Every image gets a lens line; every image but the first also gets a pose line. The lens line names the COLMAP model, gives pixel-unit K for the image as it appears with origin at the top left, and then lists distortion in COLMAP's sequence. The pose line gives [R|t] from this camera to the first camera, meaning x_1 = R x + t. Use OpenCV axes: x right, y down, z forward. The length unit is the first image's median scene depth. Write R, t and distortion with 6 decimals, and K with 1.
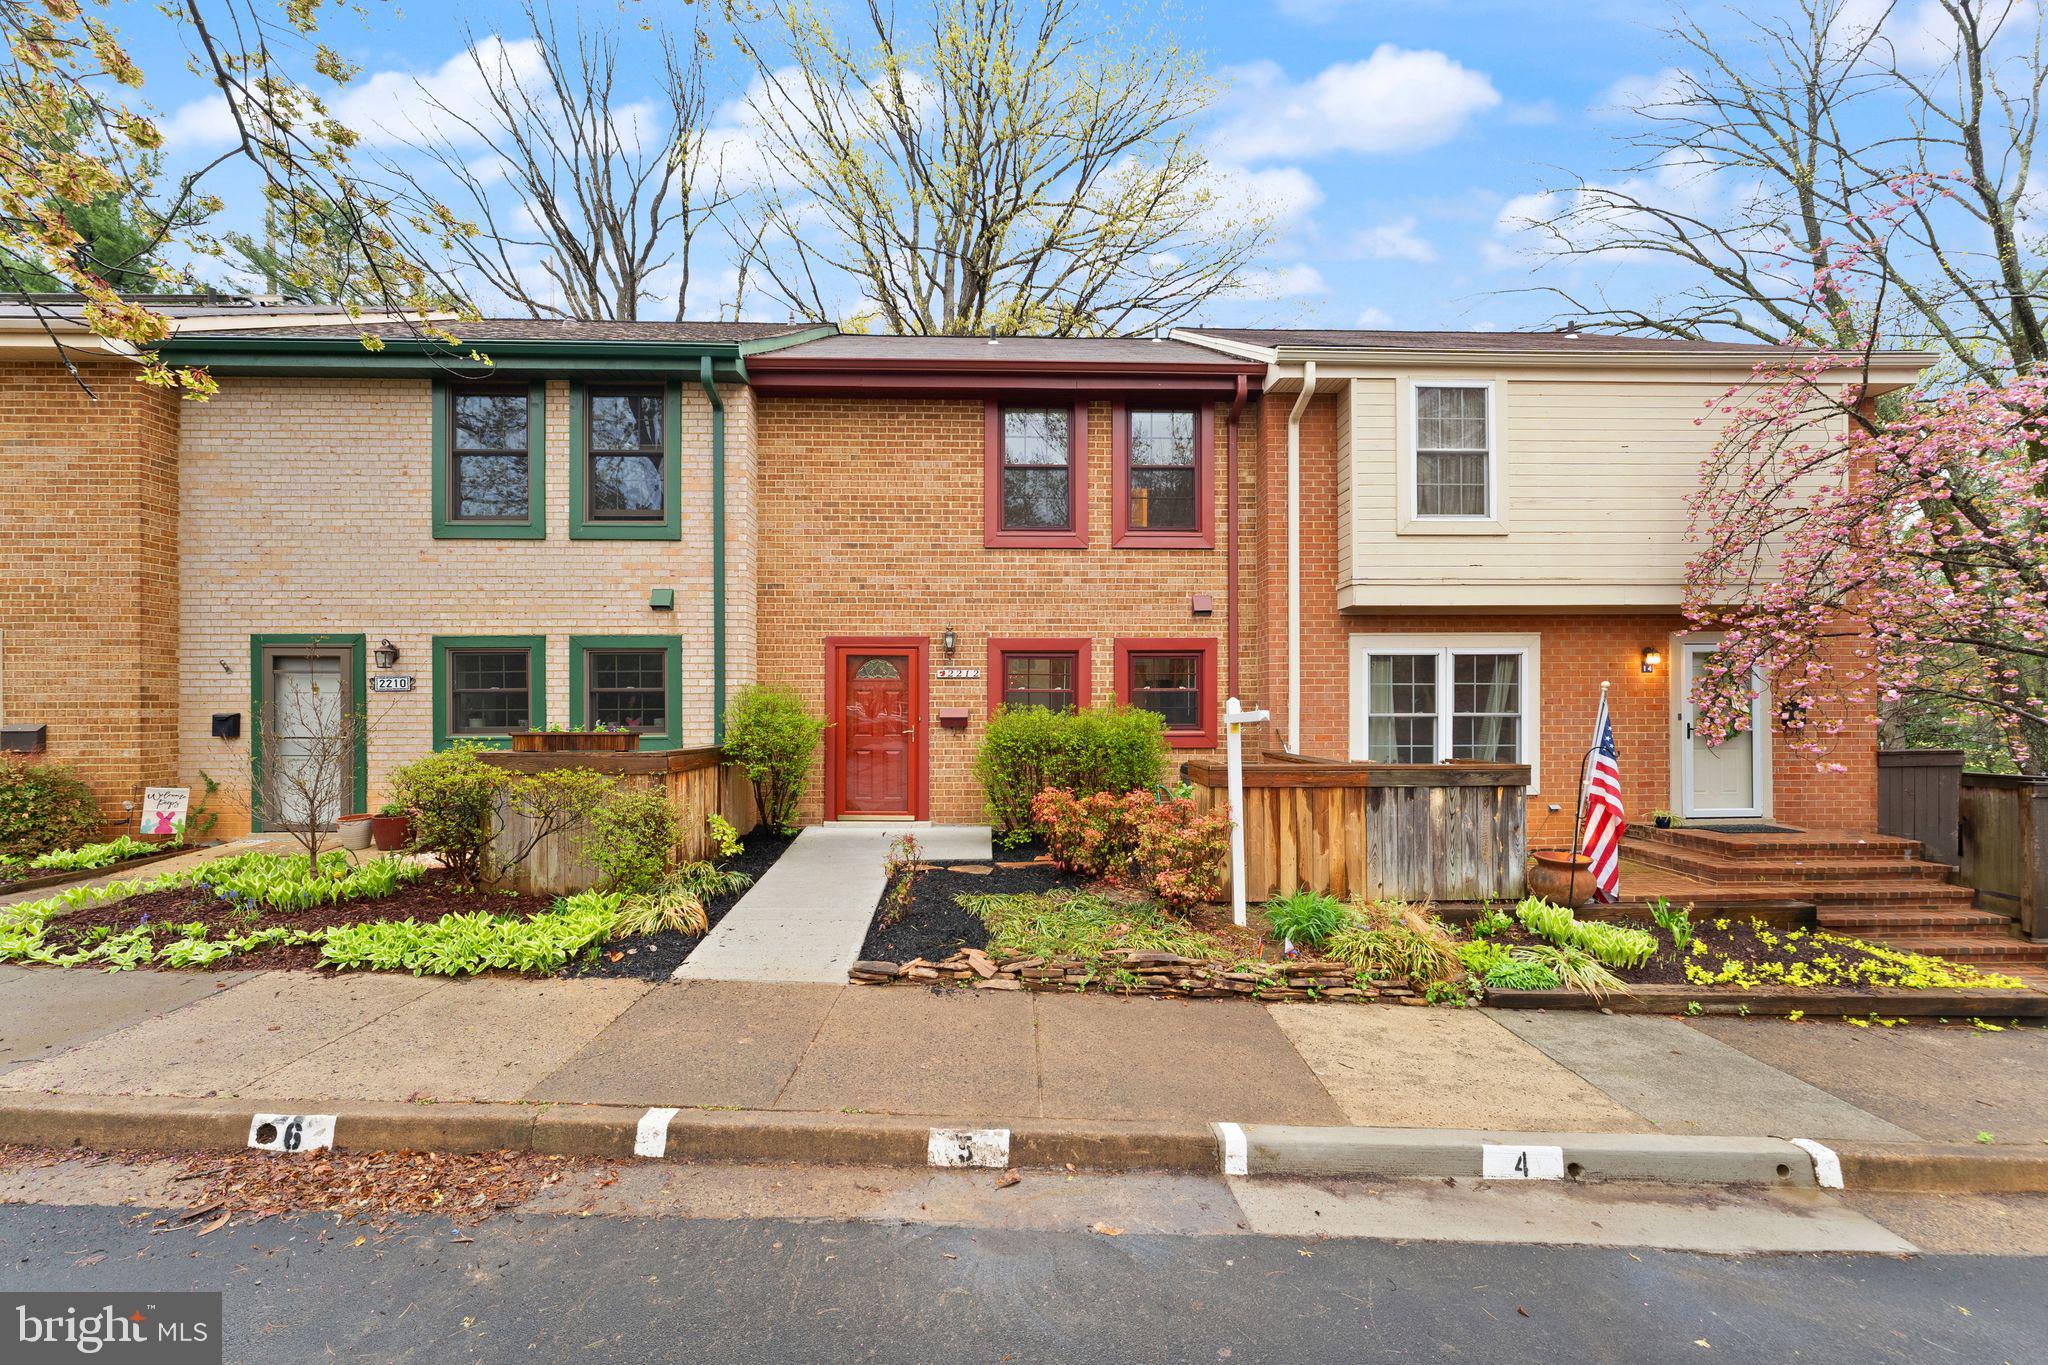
lens RADIAL K [[890.0, 0, 1224.1], [0, 890.0, 726.7], [0, 0, 1]] dist [-0.000624, -0.000034]
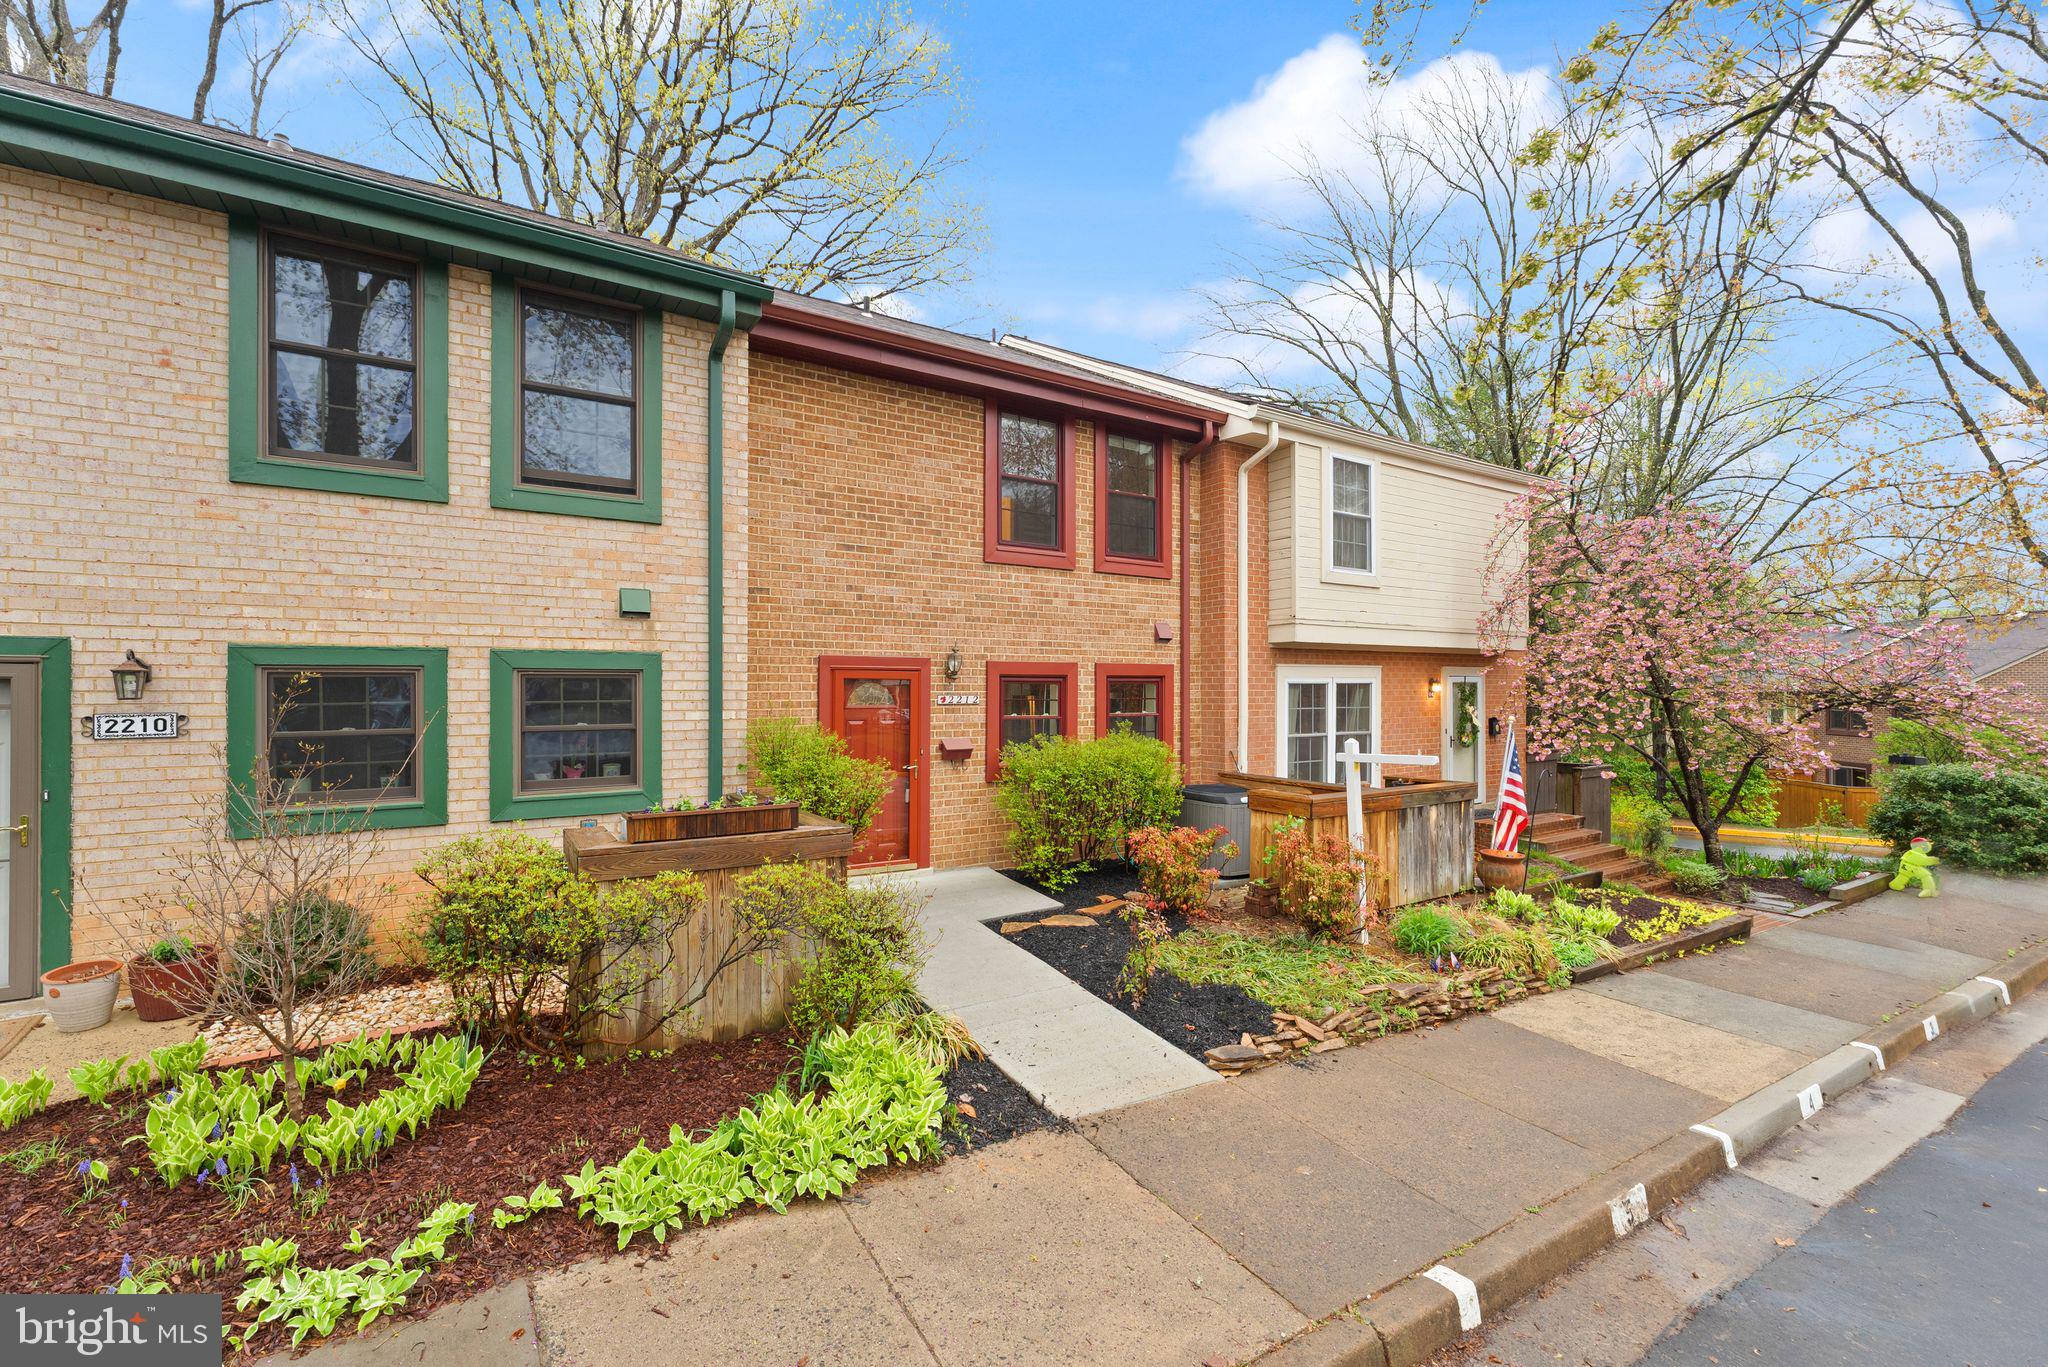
lens RADIAL K [[852.5, 0, 1029.7], [0, 852.5, 685.2], [0, 0, 1]] dist [0.000619, 0.000236]
pose [[0.863823, 0.007245, 0.503743, -0.692053], [-0.006461, 0.999974, -0.003302, -0.074135], [-0.503754, -0.000402, 0.863847, 0.227589]]
